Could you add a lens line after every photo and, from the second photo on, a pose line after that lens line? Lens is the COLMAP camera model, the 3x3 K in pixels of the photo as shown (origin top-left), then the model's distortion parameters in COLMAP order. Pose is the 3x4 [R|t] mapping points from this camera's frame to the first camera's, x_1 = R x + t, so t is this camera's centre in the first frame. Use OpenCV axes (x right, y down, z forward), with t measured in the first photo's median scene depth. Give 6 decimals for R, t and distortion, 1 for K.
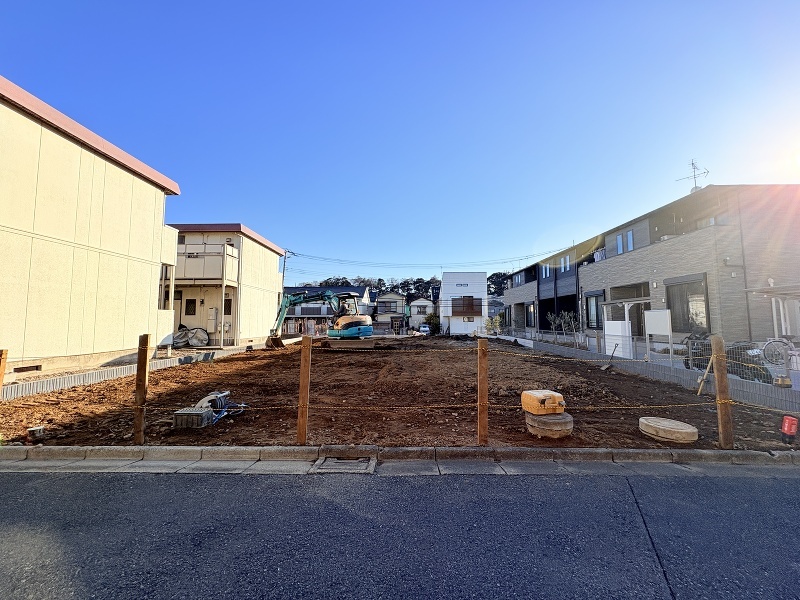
lens RADIAL K [[316.6, 0, 399.6], [0, 316.6, 297.3], [0, 0, 1]] dist [-0.000382, 0.000288]
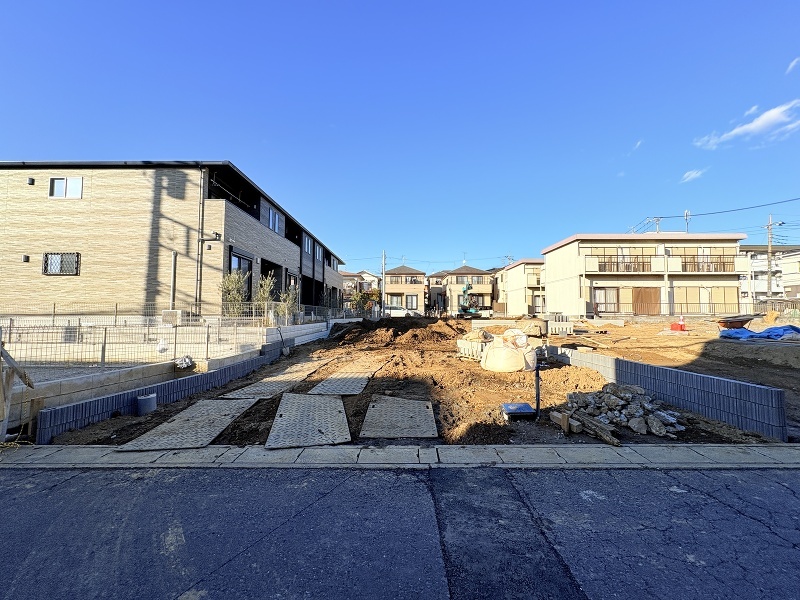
lens RADIAL K [[316.5, 0, 399.3], [0, 316.5, 298.2], [0, 0, 1]] dist [-0.000683, 0.000468]
pose [[-0.999971, 0.000103, 0.007577, 0.386330], [-0.000894, 0.991322, -0.131450, 0.364889], [-0.007525, -0.131453, -0.991294, 3.709621]]
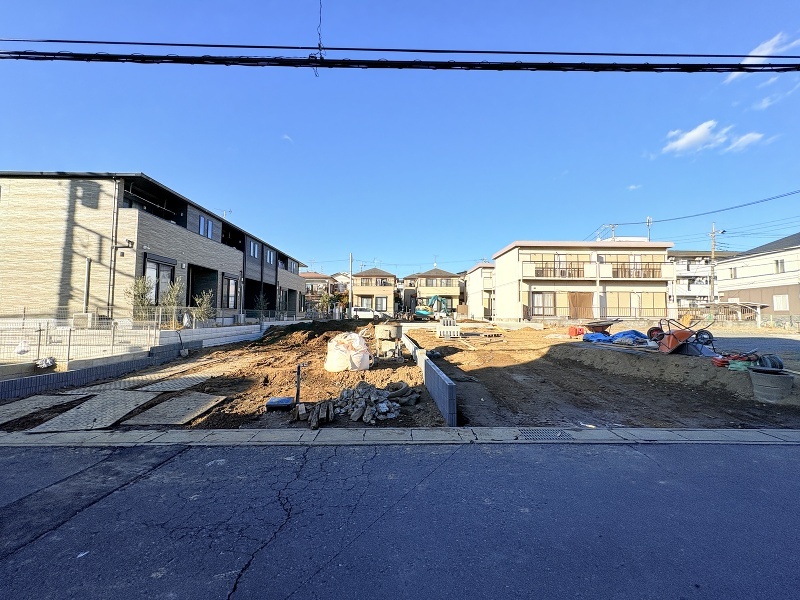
lens RADIAL K [[316.6, 0, 399.6], [0, 316.6, 297.3], [0, 0, 1]] dist [-0.000382, 0.000288]
pose [[-0.999817, -0.005334, -0.018371, 0.100146], [-0.002766, 0.990558, -0.137066, 0.359797], [0.018929, -0.136990, -0.990391, 3.785757]]
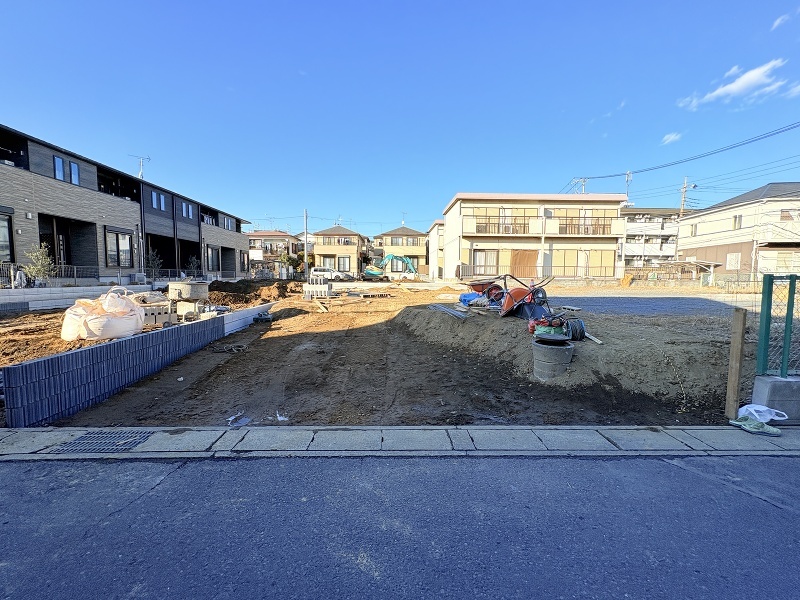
lens RADIAL K [[316.5, 0, 399.3], [0, 316.5, 298.2], [0, 0, 1]] dist [-0.000683, 0.000468]
pose [[-0.999215, -0.000511, -0.039602, -0.267729], [-0.000008, 0.999919, -0.012692, 0.359697], [0.039605, -0.012682, -0.999135, 3.664537]]
